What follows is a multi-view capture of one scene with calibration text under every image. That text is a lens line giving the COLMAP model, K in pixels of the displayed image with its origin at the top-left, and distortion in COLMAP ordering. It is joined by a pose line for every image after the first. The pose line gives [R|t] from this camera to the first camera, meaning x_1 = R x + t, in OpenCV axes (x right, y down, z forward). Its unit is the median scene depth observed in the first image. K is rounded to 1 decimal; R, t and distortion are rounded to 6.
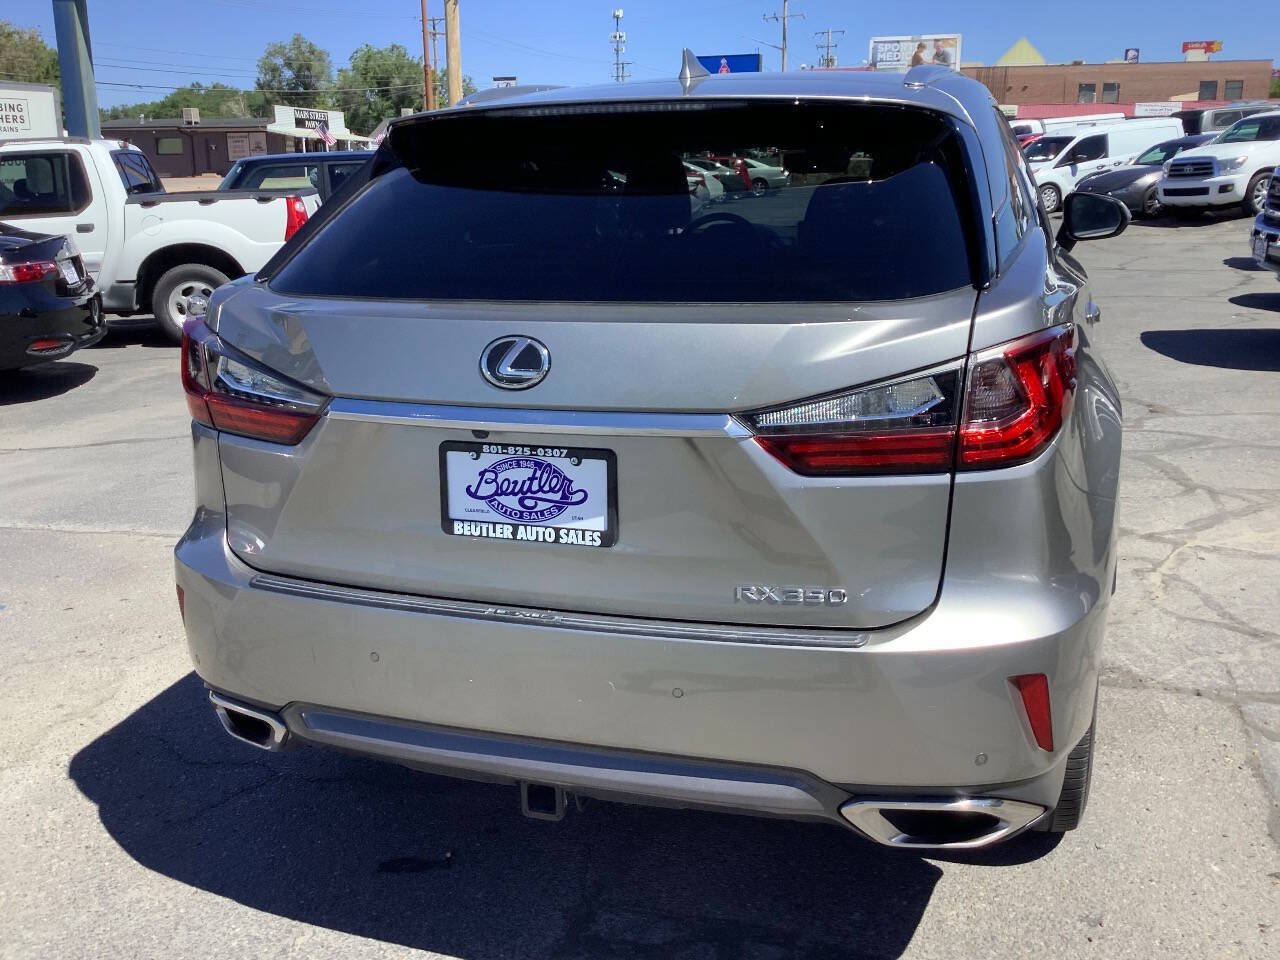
lens RADIAL K [[1141.1, 0, 640.0], [0, 1141.1, 480.0], [0, 0, 1]] dist [0.111290, -0.195123]
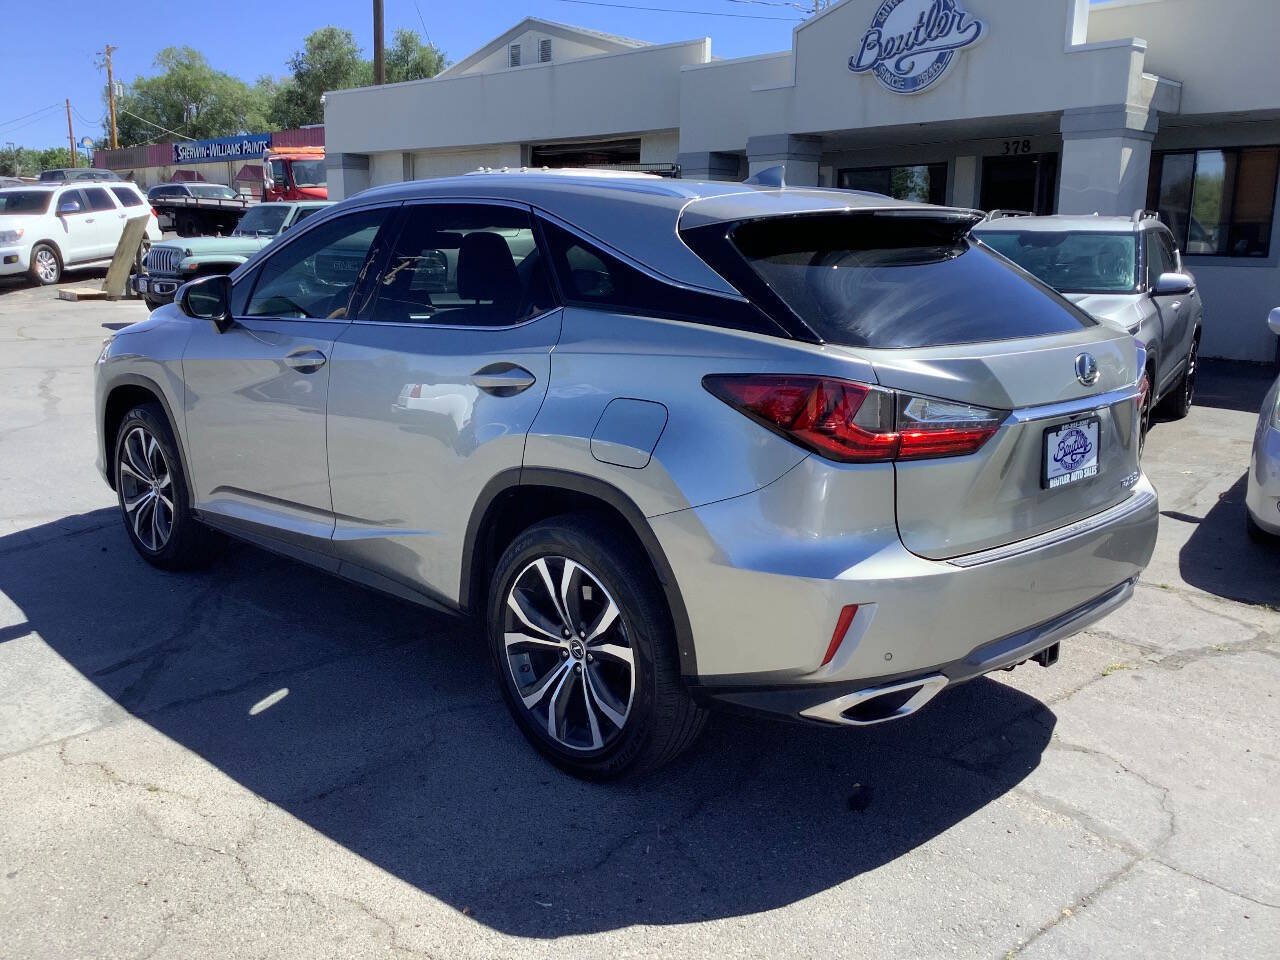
lens RADIAL K [[1133.4, 0, 640.0], [0, 1133.4, 480.0], [0, 0, 1]] dist [0.115437, -0.197704]
pose [[0.458996, -0.160922, 0.873743, -1.791756], [0.210195, 0.975208, 0.069189, -0.189042], [-0.863215, 0.151899, 0.481442, 0.745962]]
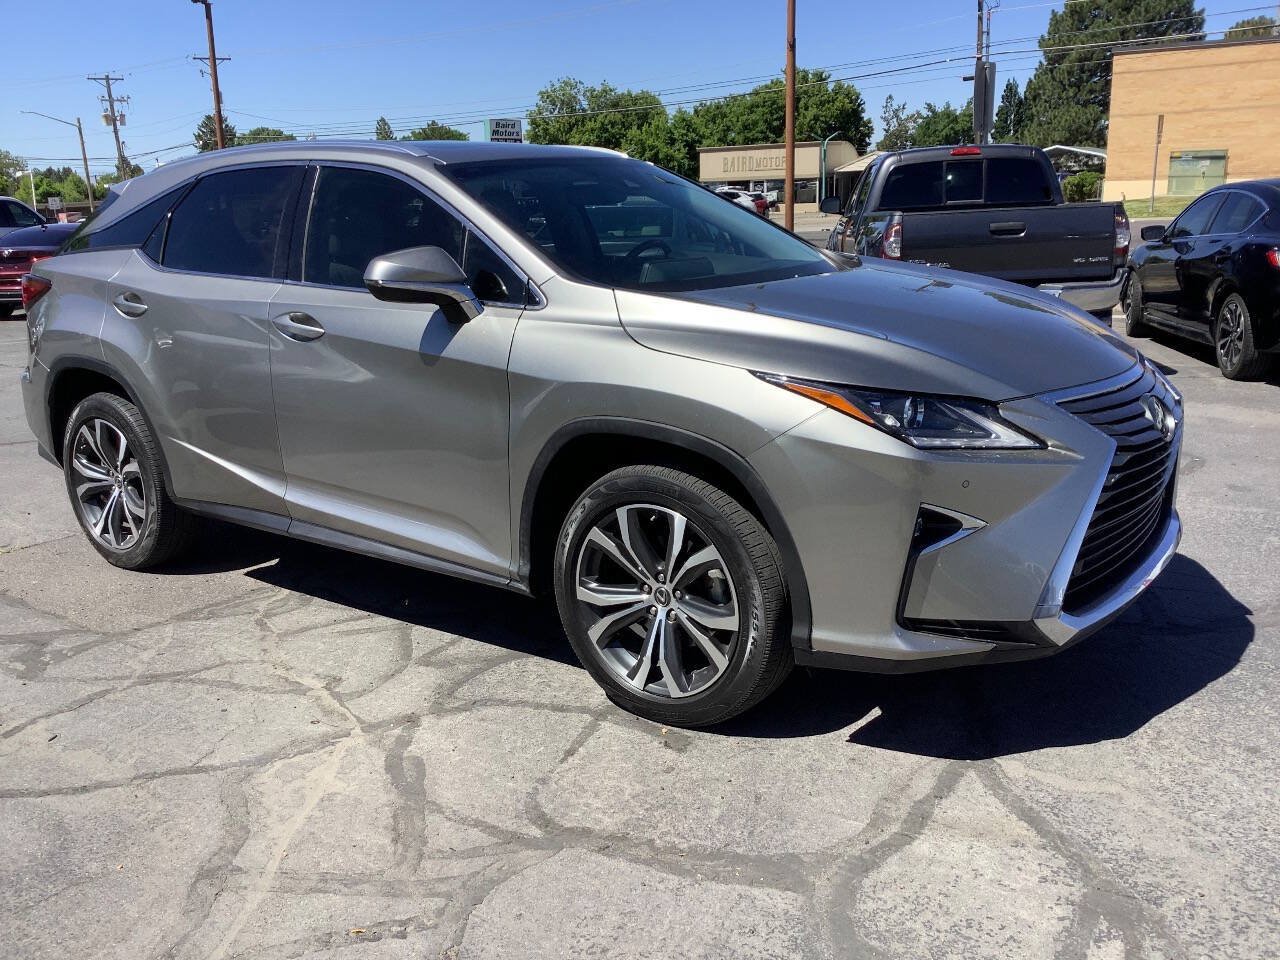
lens RADIAL K [[1141.1, 0, 640.0], [0, 1141.1, 480.0], [0, 0, 1]] dist [0.111290, -0.195123]
pose [[-0.319585, 0.257821, -0.911808, 2.532409], [-0.205471, 0.920520, 0.332301, -0.903016], [0.925012, 0.293548, -0.241210, 3.144661]]
